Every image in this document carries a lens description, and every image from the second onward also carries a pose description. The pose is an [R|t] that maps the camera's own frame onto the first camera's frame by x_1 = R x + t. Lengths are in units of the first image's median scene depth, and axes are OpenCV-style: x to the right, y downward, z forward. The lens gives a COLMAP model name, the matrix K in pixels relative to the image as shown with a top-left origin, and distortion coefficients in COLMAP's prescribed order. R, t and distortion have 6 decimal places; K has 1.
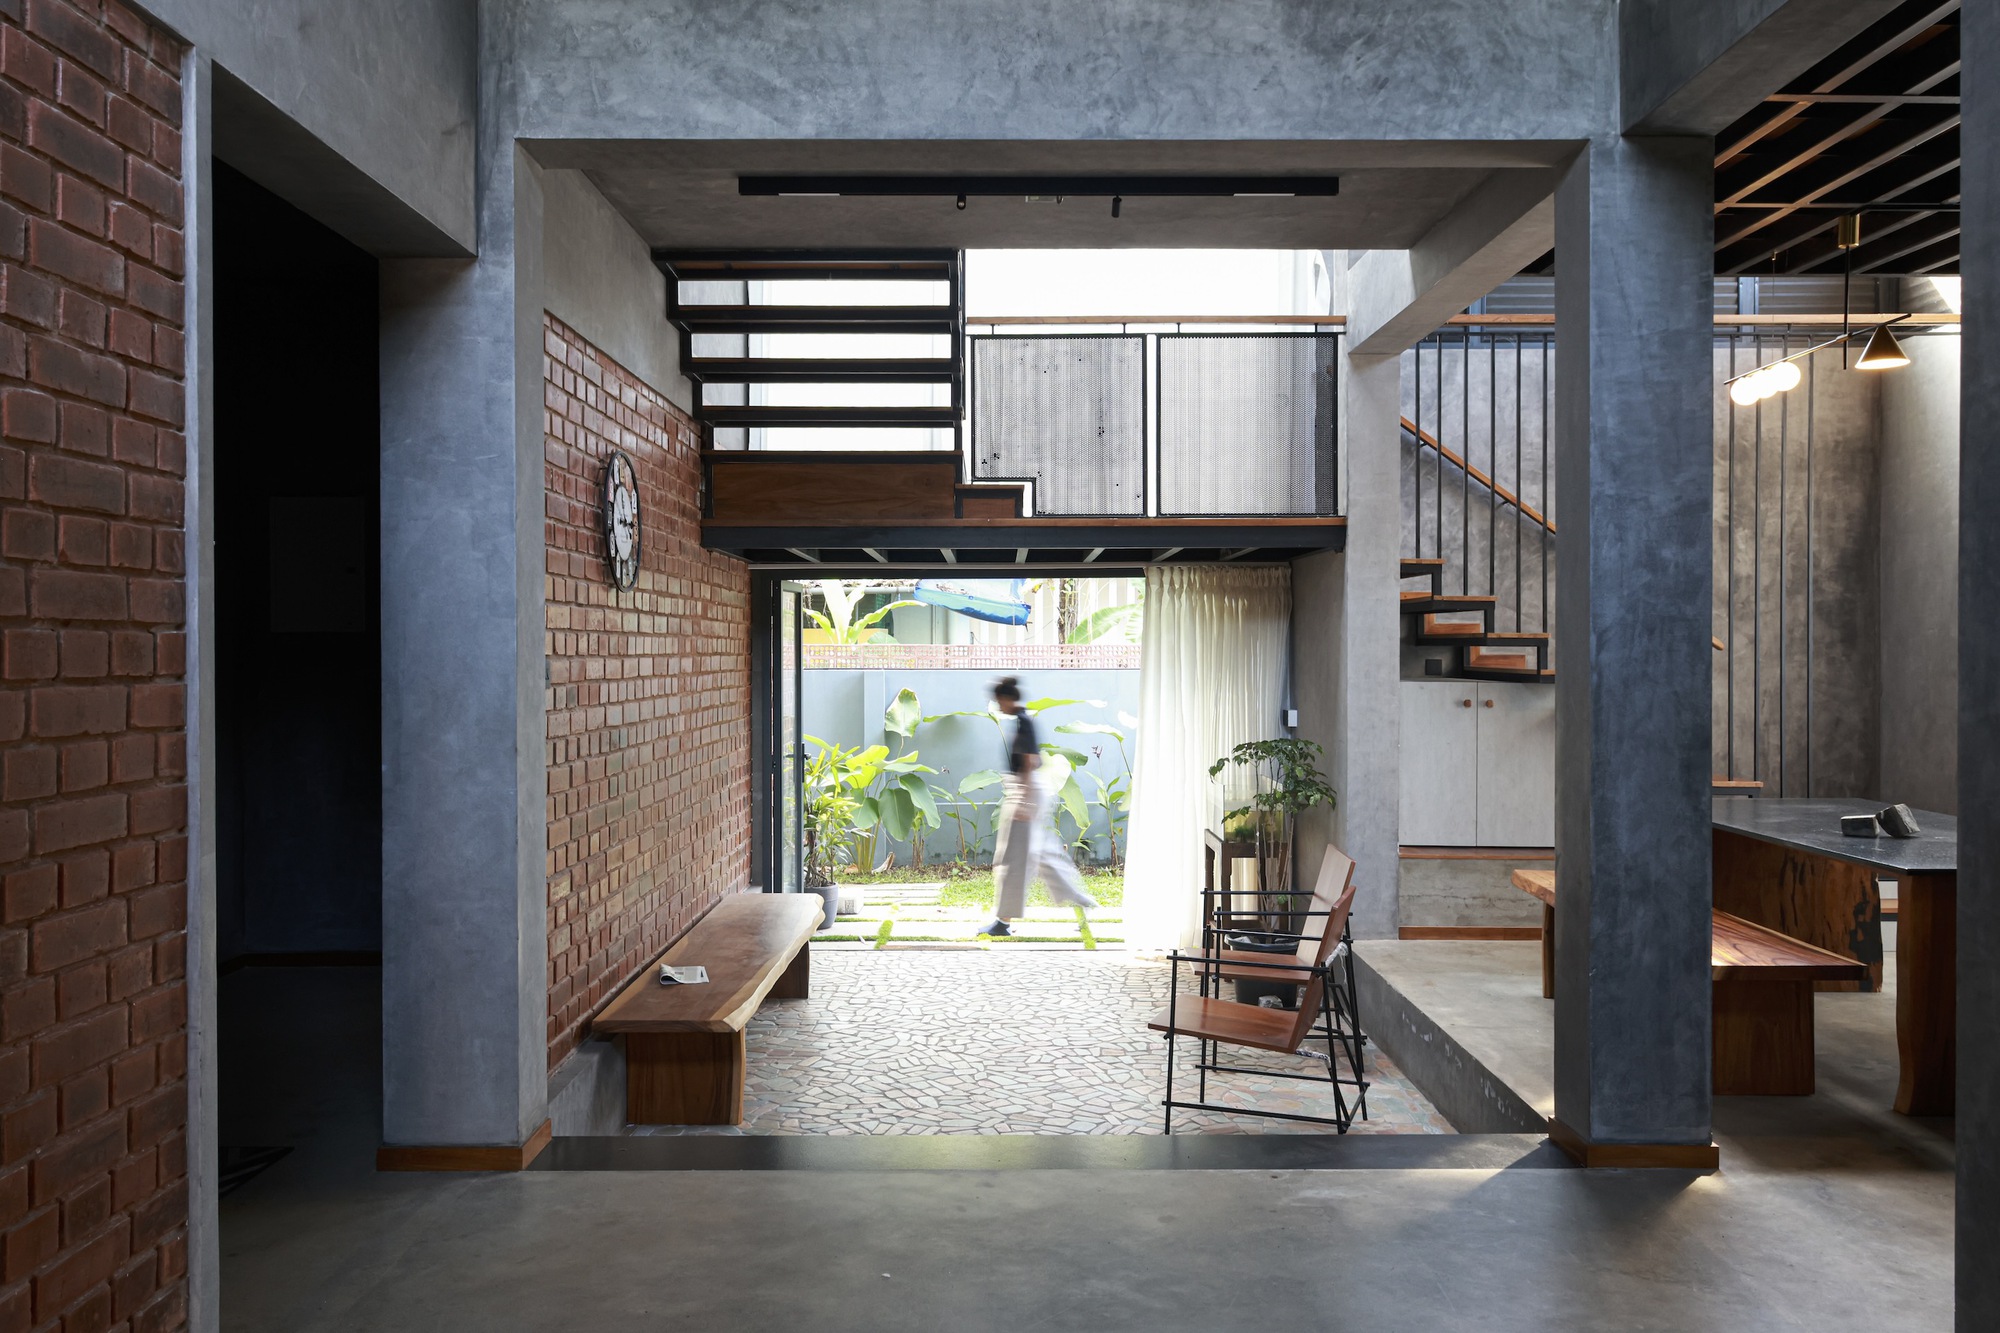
lens RADIAL K [[1513.4, 0, 996.2], [0, 1513.4, 657.2], [0, 0, 1]] dist [0.002960, 0.010282]
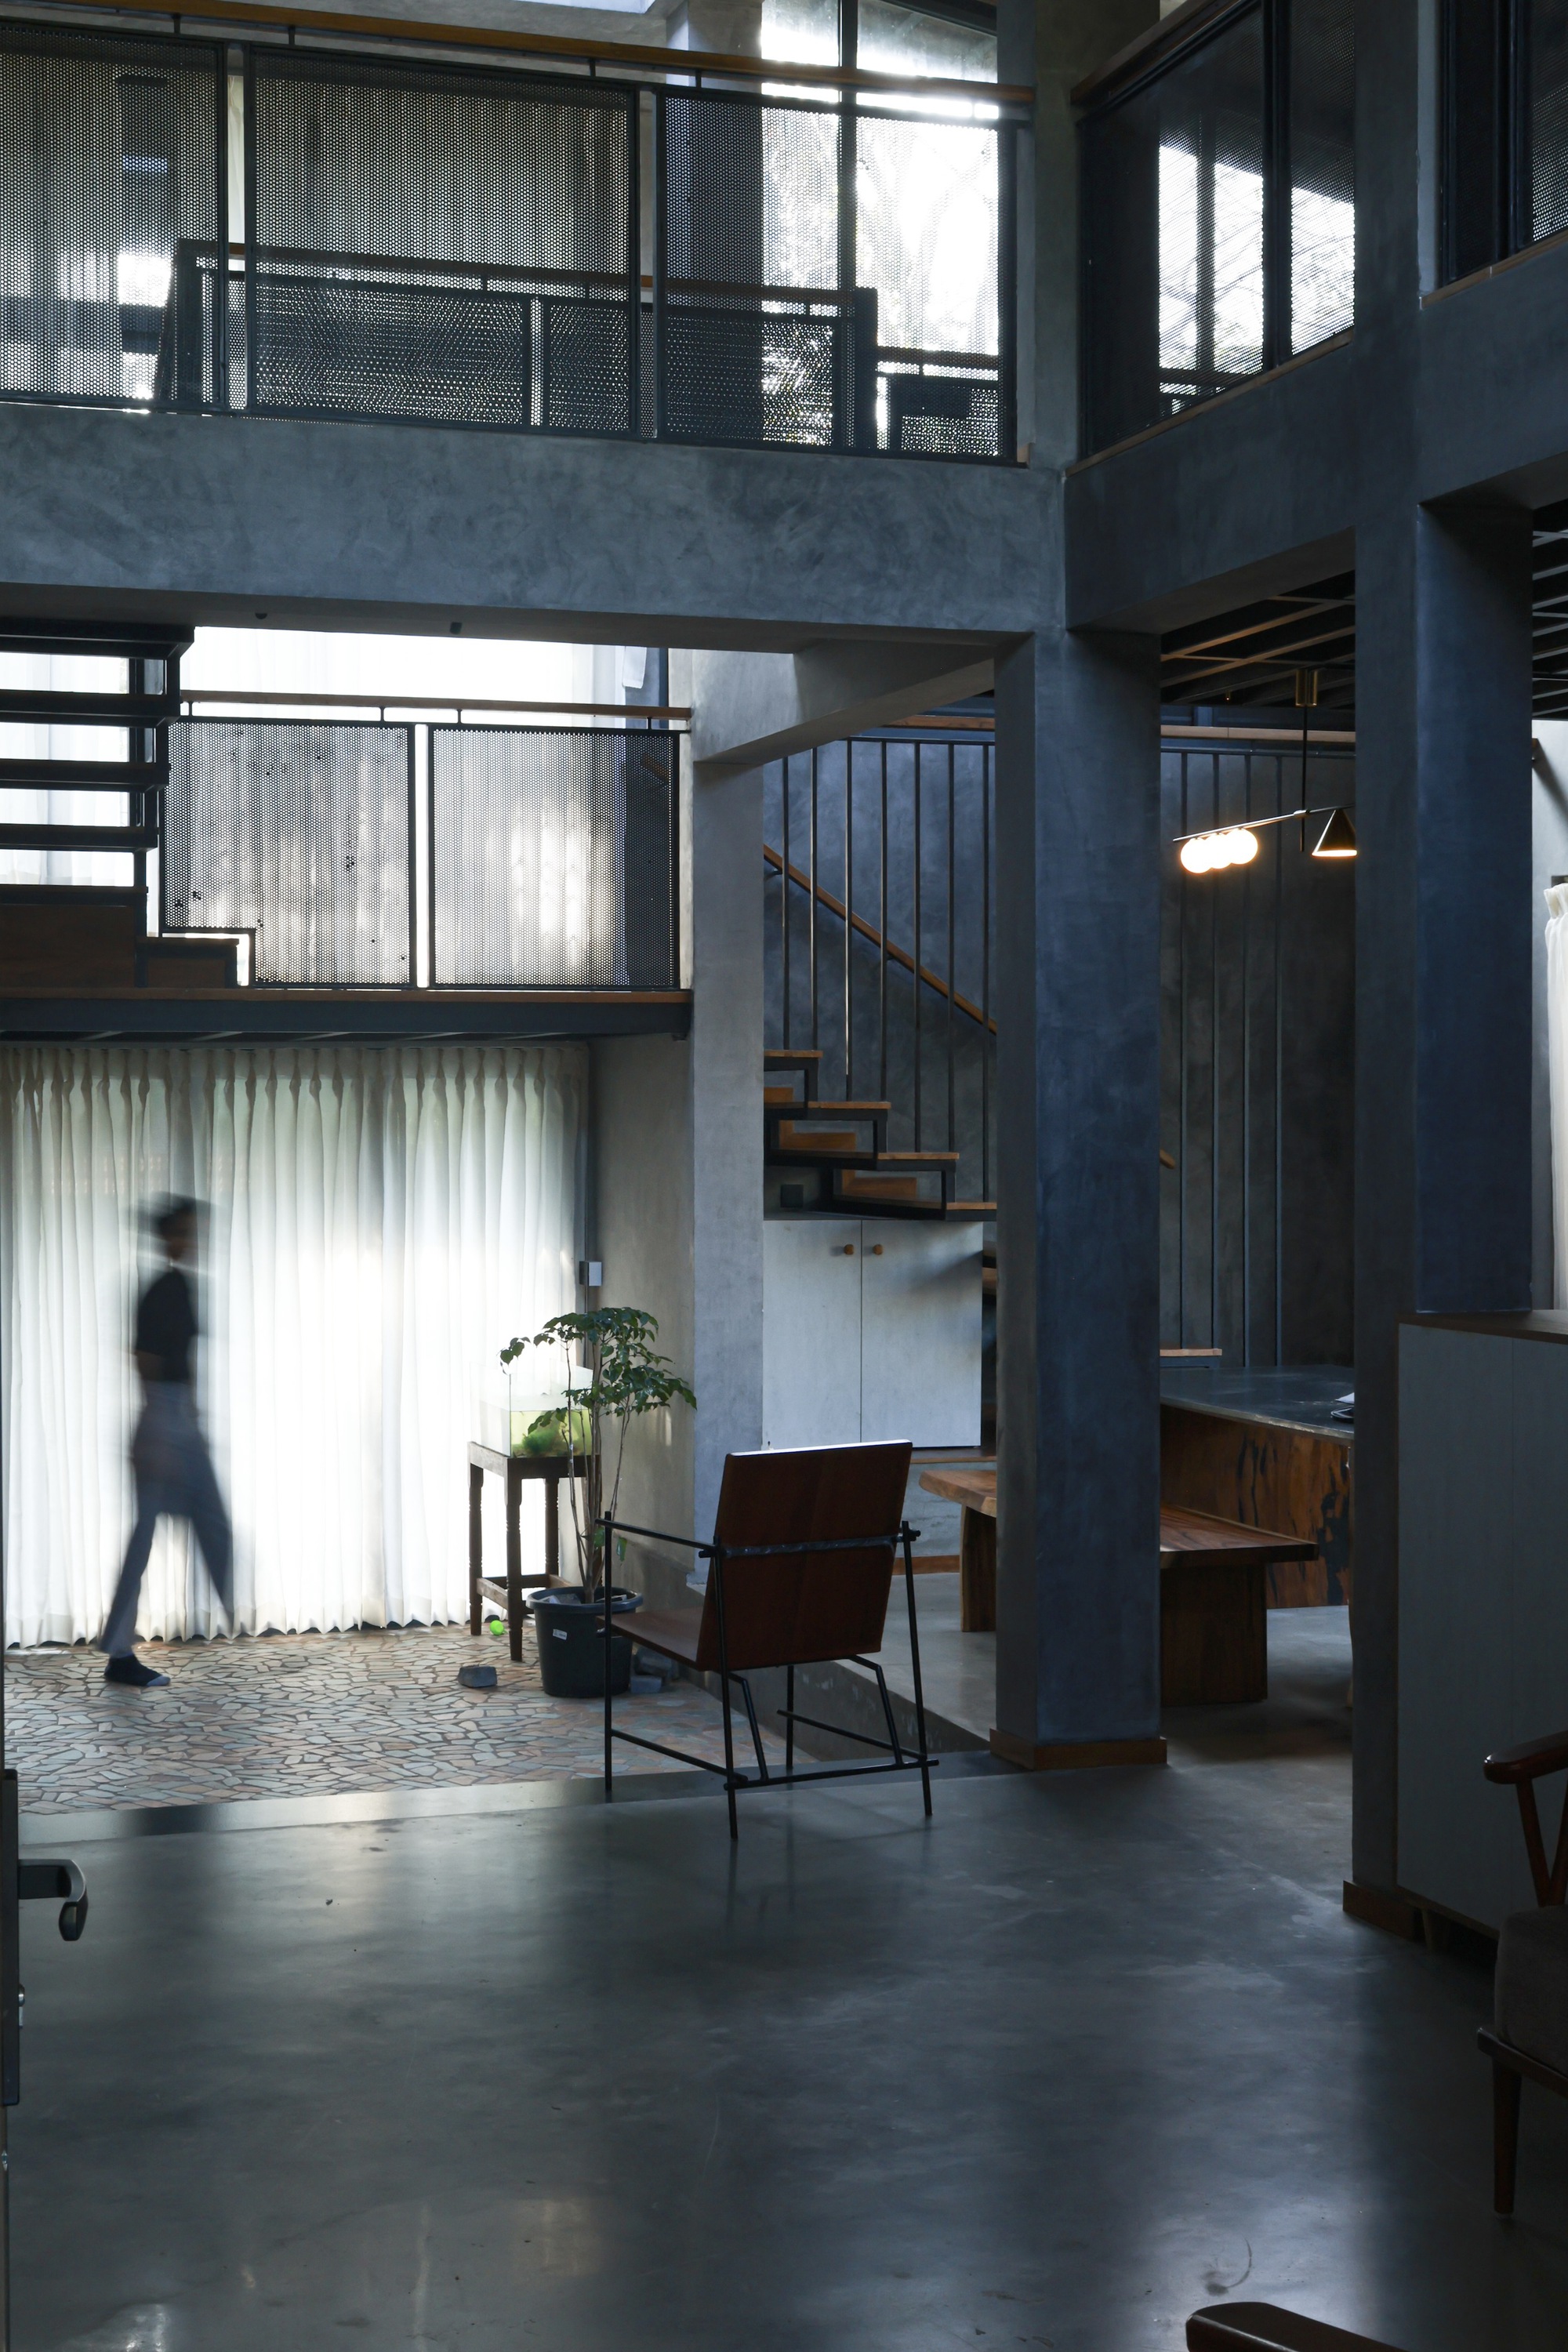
lens RADIAL K [[2989.0, 0, 735.6], [0, 2989.0, 1180.0], [0, 0, 1]] dist [0.009964, 0.000000]
pose [[0.955355, -0.006725, 0.295385, -0.305196], [0.003437, 0.999926, 0.011649, -0.037303], [-0.295442, -0.010114, 0.955307, -0.648422]]
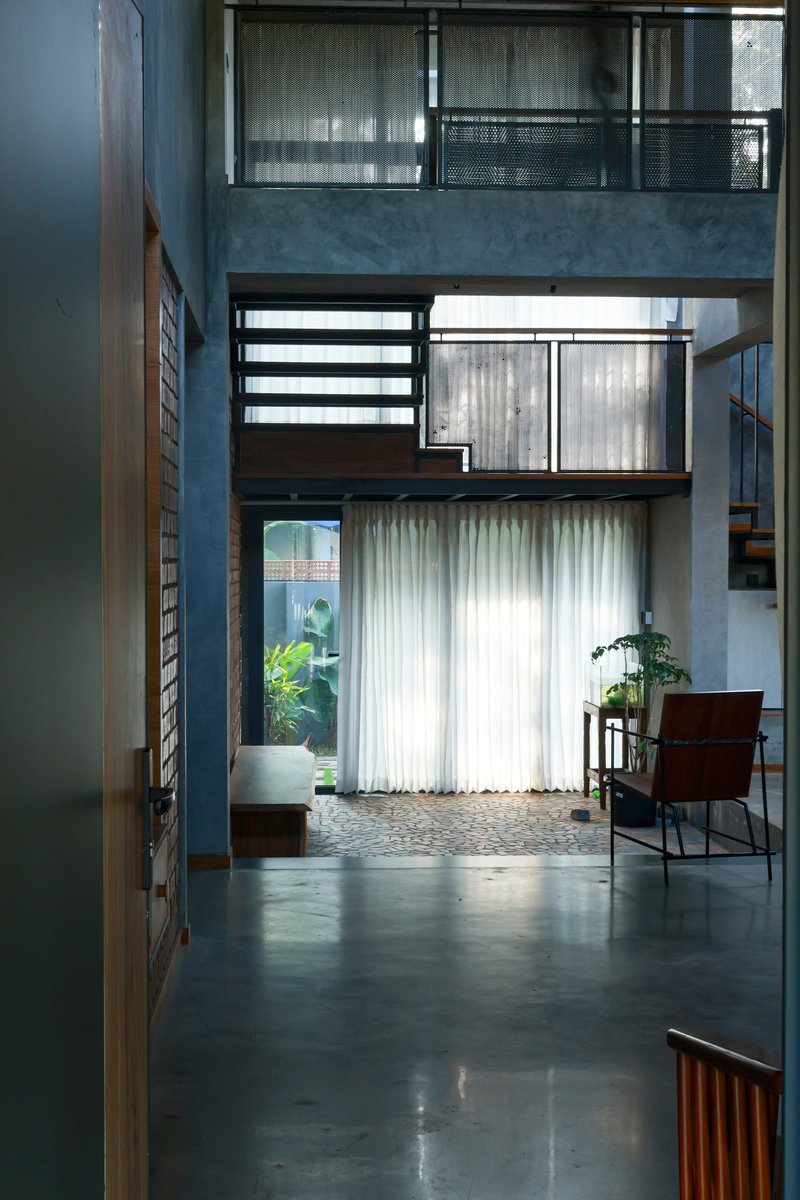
lens RADIAL K [[1525.0, 0, 409.0], [0, 1525.0, 601.4], [0, 0, 1]] dist [0.009964, 0.000000]
pose [[0.998374, 0.000510, 0.057001, -0.205493], [-0.001693, 0.999784, 0.020712, -0.004276], [-0.056978, -0.020775, 0.998159, -0.741726]]
